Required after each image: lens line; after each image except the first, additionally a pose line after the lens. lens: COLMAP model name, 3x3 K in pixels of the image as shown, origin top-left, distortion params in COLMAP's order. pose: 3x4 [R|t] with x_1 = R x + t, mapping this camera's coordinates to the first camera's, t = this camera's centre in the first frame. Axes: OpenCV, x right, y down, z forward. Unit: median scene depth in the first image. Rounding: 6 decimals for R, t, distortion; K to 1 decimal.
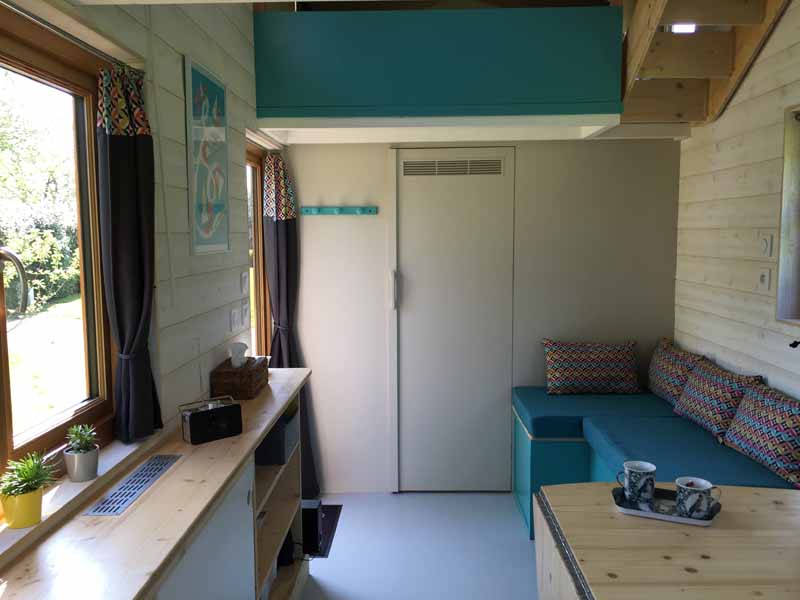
lens RADIAL K [[681.4, 0, 393.4], [0, 681.4, 298.9], [0, 0, 1]] dist [0.095889, -0.137414]
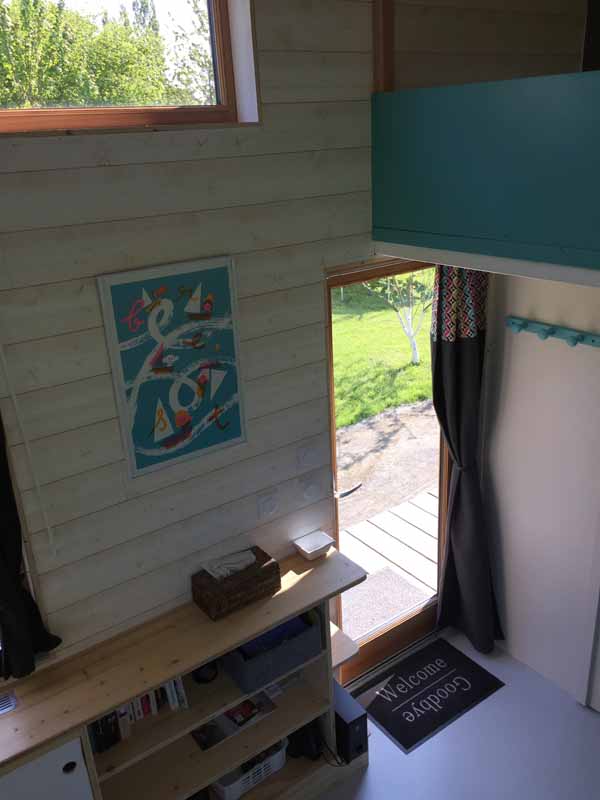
lens RADIAL K [[683.7, 0, 300.2], [0, 683.7, 396.6], [0, 0, 1]] dist [0.093128, -0.132835]
pose [[0.607416, 0.266589, -0.748316, 0.440756], [-0.028792, 0.948776, 0.314633, -0.401497], [0.793862, -0.169568, 0.583977, 0.538690]]
